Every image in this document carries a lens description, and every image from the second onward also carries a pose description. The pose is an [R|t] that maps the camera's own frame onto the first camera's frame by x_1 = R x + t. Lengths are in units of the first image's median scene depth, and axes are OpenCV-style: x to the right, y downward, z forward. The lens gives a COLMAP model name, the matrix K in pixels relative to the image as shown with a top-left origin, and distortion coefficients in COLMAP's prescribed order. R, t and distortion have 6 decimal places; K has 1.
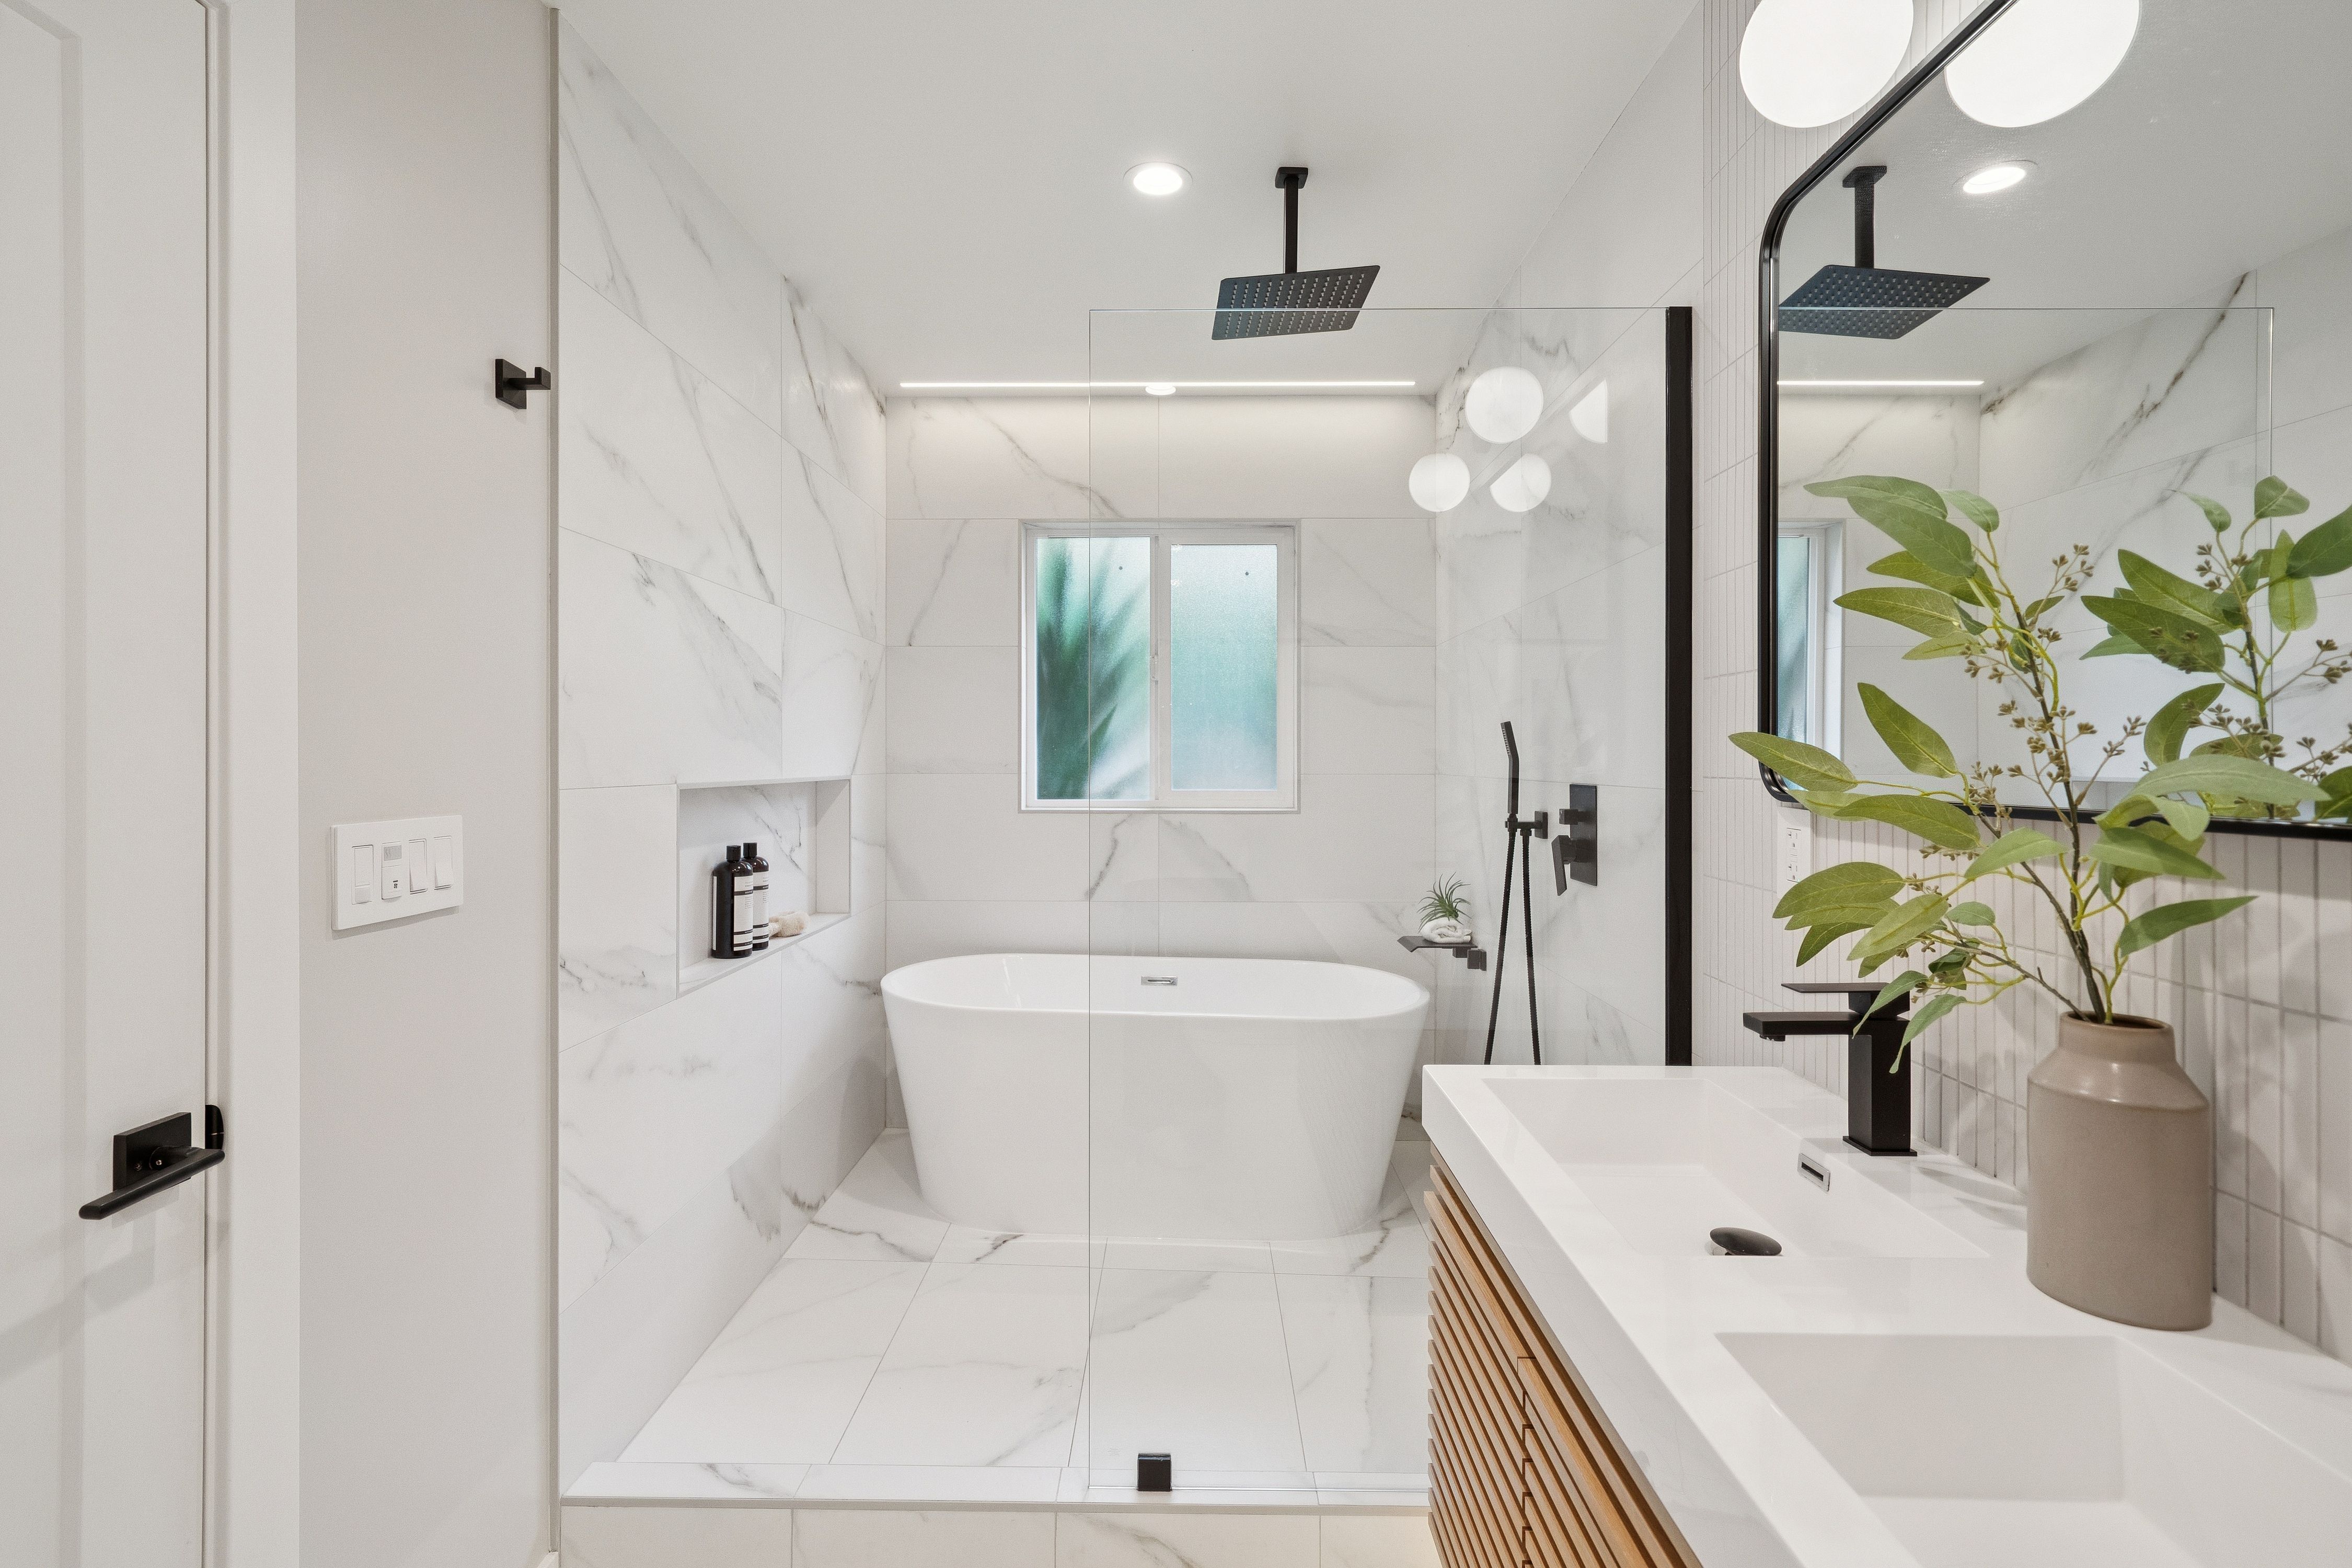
lens RADIAL K [[1092.5, 0, 1162.8], [0, 1092.5, 769.8], [0, 0, 1]] dist [-0.001077, 0.004682]
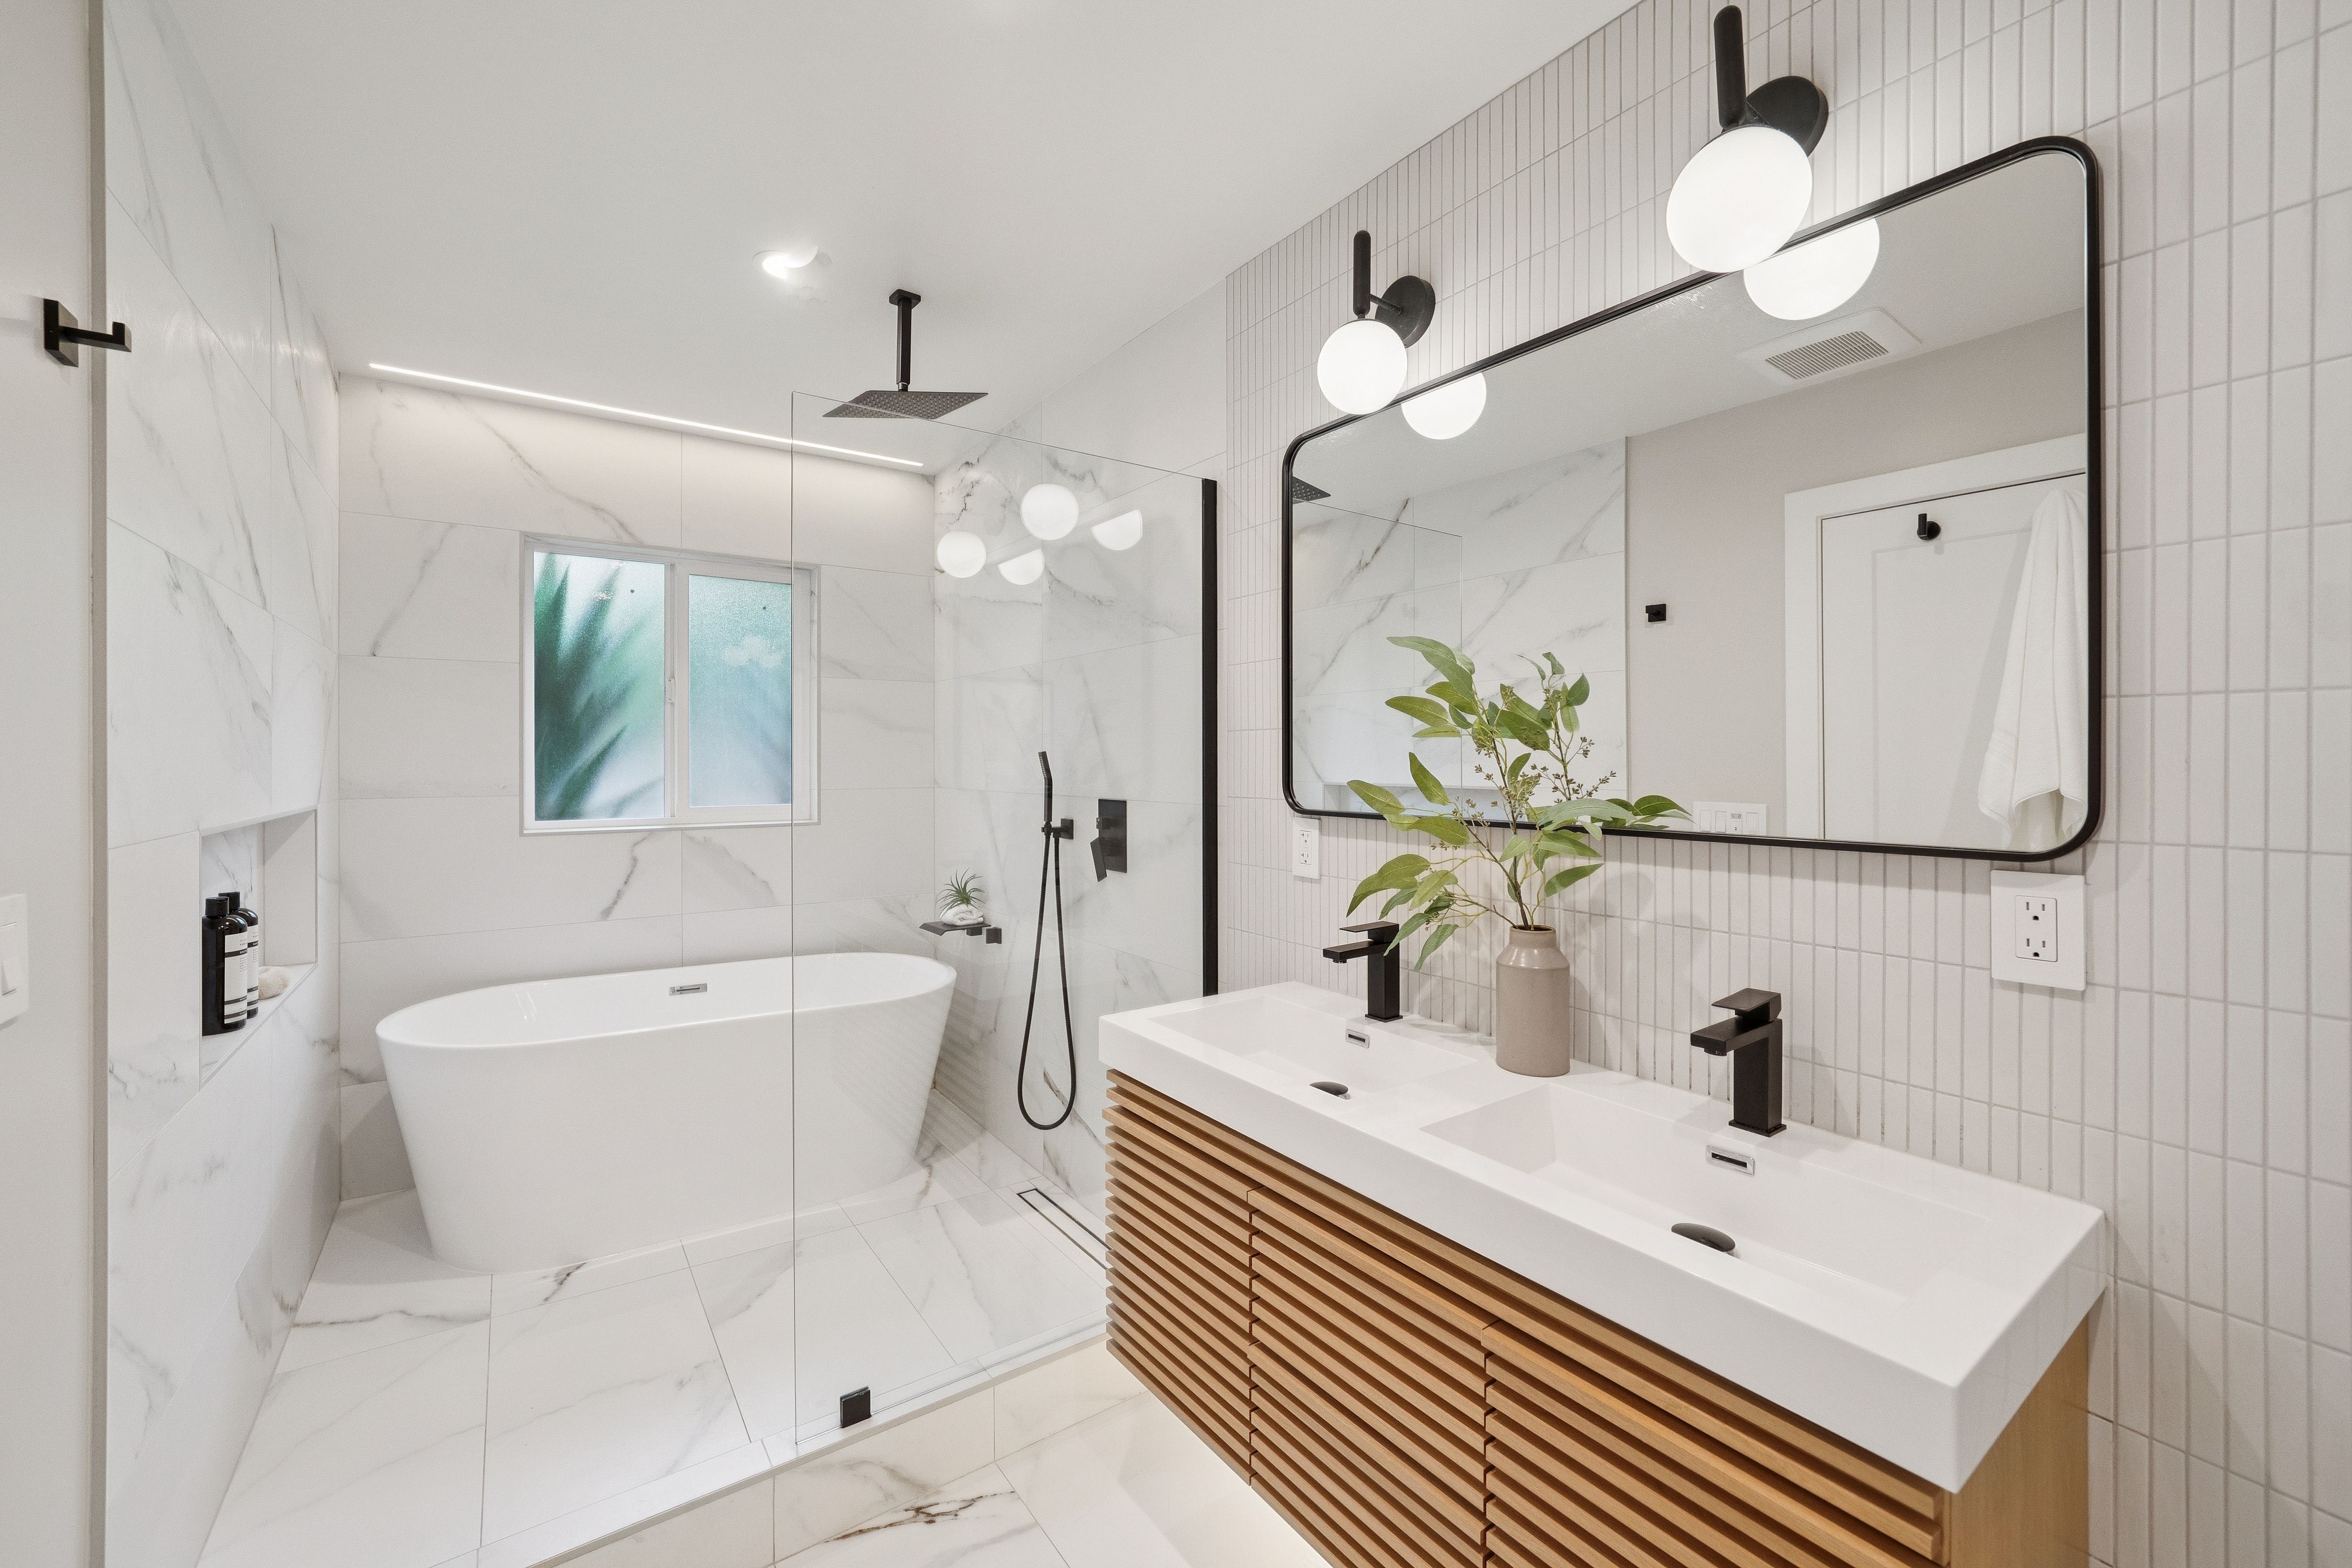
lens RADIAL K [[939.2, 0, 1163.7], [0, 939.2, 773.8], [0, 0, 1]] dist [-0.004302, 0.002784]
pose [[0.814893, -0.011435, 0.579498, -0.220942], [0.009603, 0.999935, 0.006226, -0.022772], [-0.579532, 0.000491, 0.814950, -0.000492]]
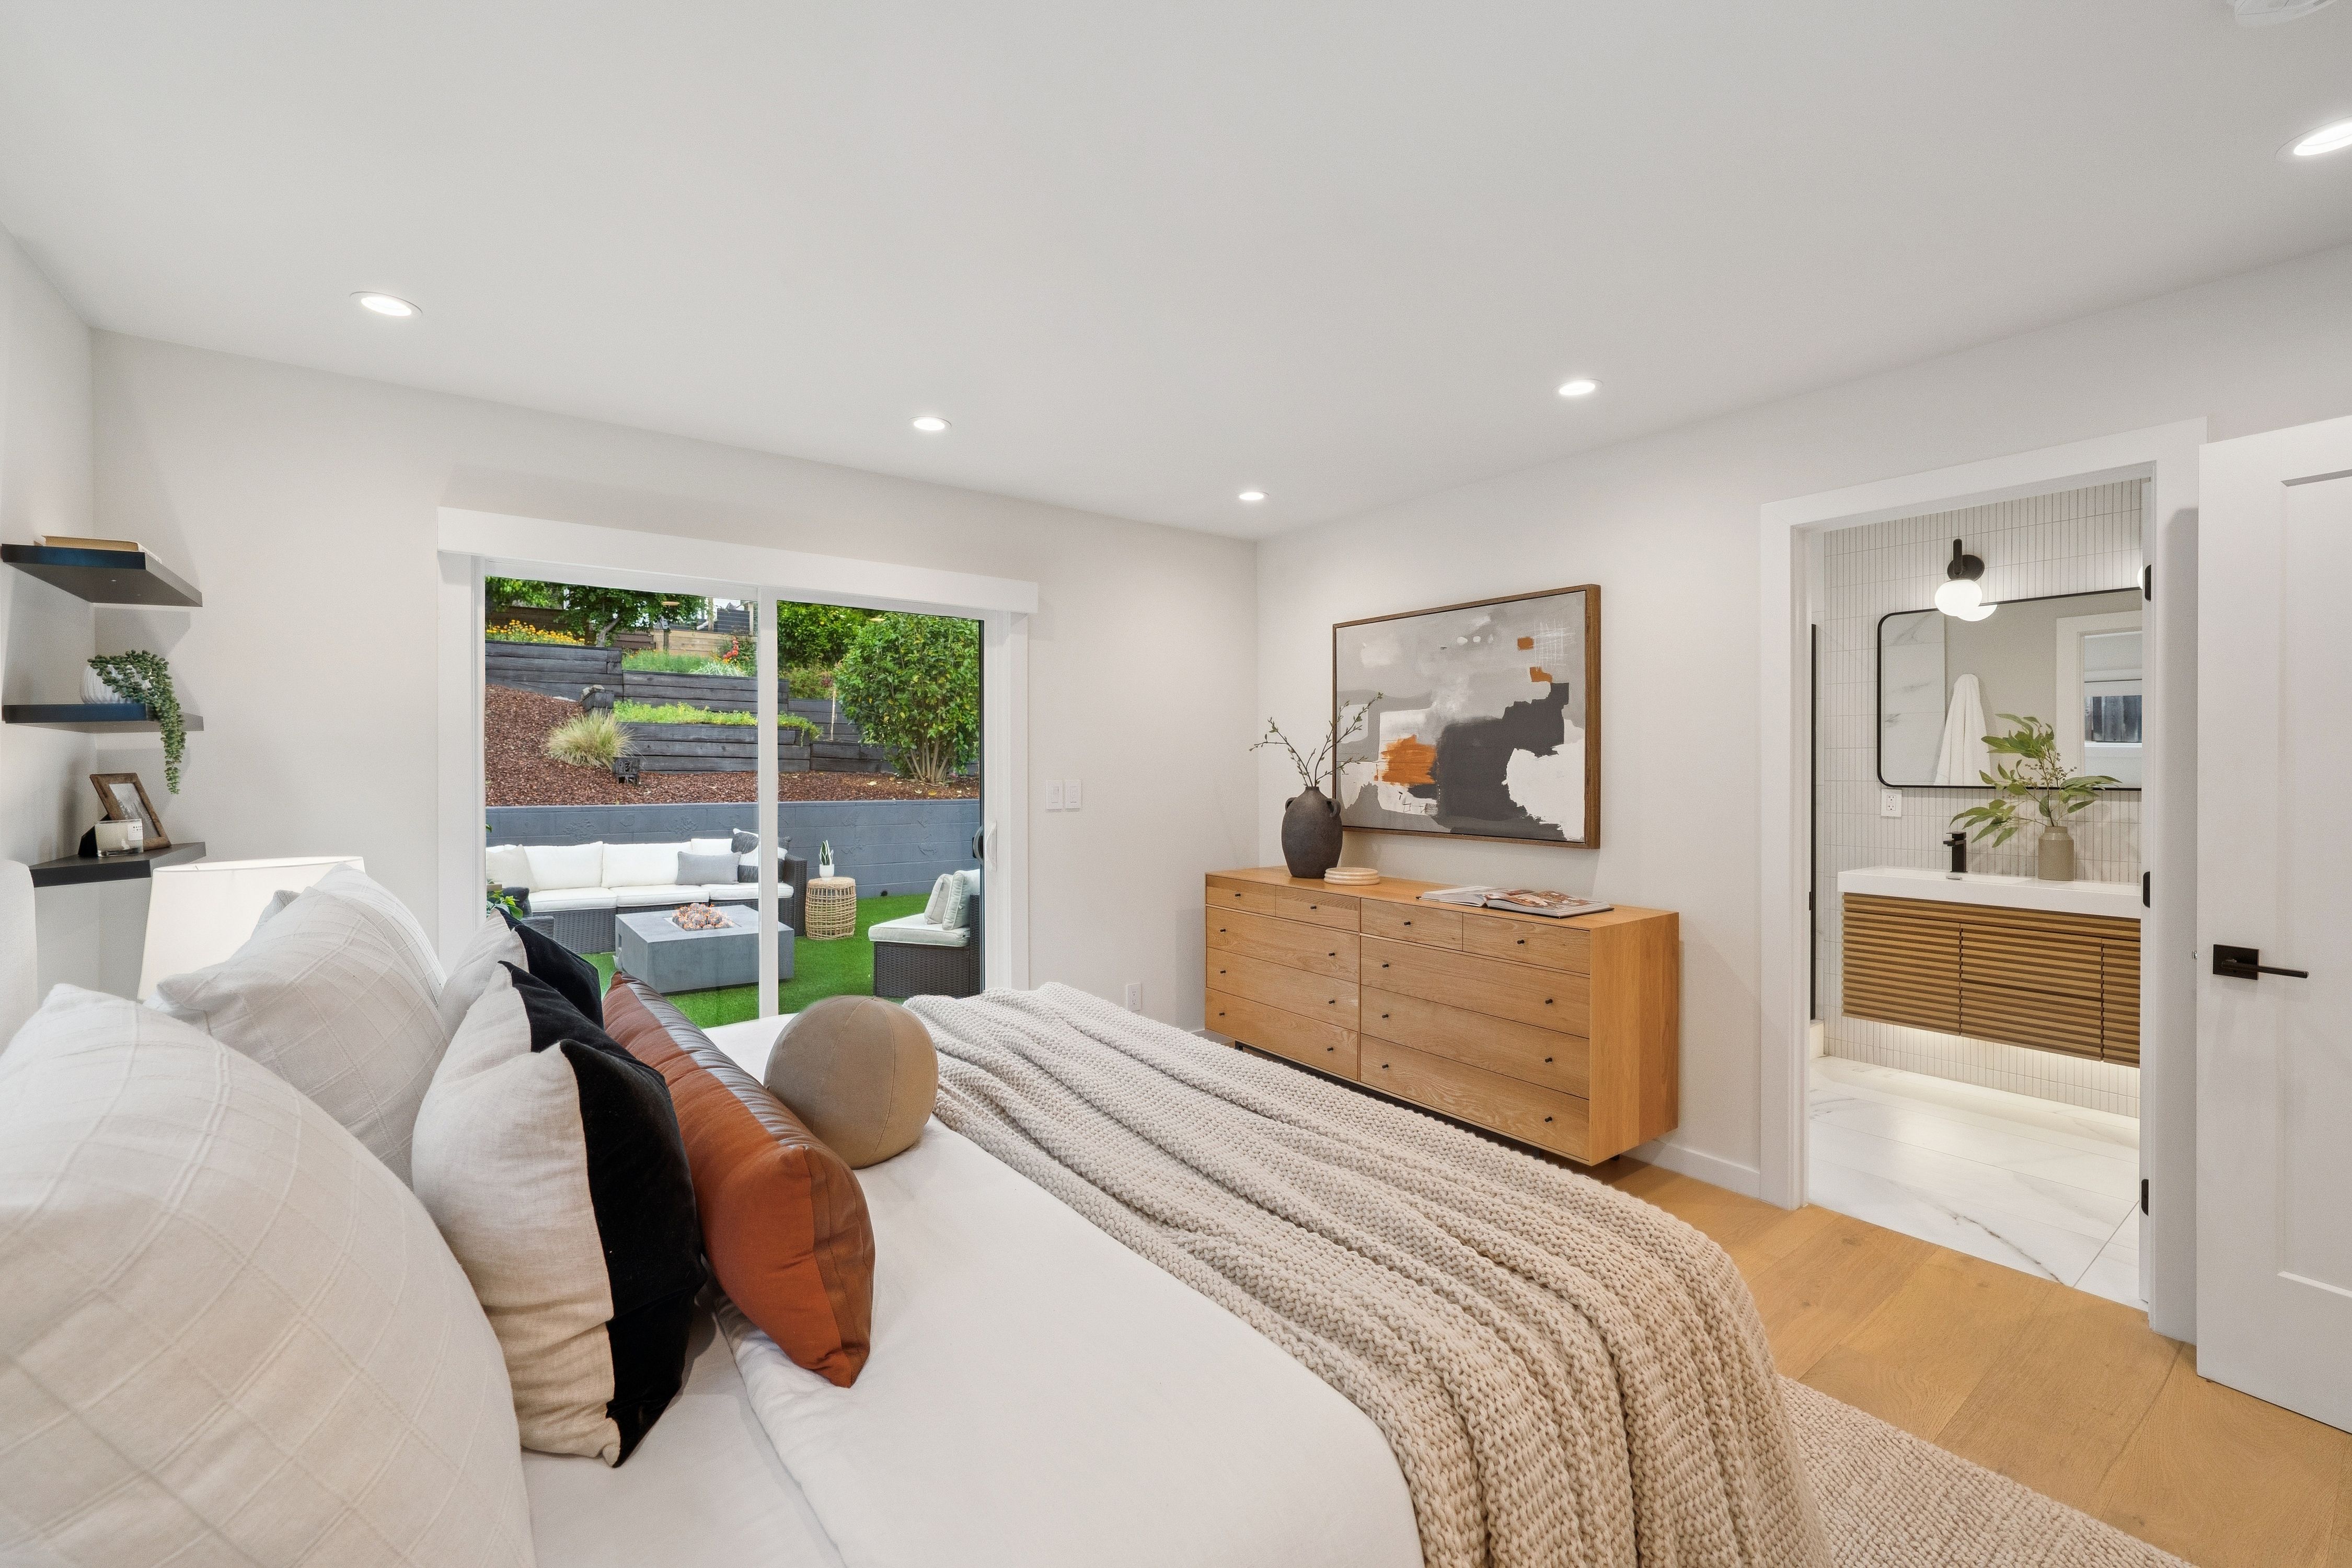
lens RADIAL K [[1007.7, 0, 1152.4], [0, 1007.7, 770.7], [0, 0, 1]] dist [-0.009167, 0.002876]
pose [[0.801391, -0.009231, 0.598069, -1.833774], [0.009451, 0.999951, 0.002770, -0.031500], [-0.598066, 0.003433, 0.801440, -0.087539]]
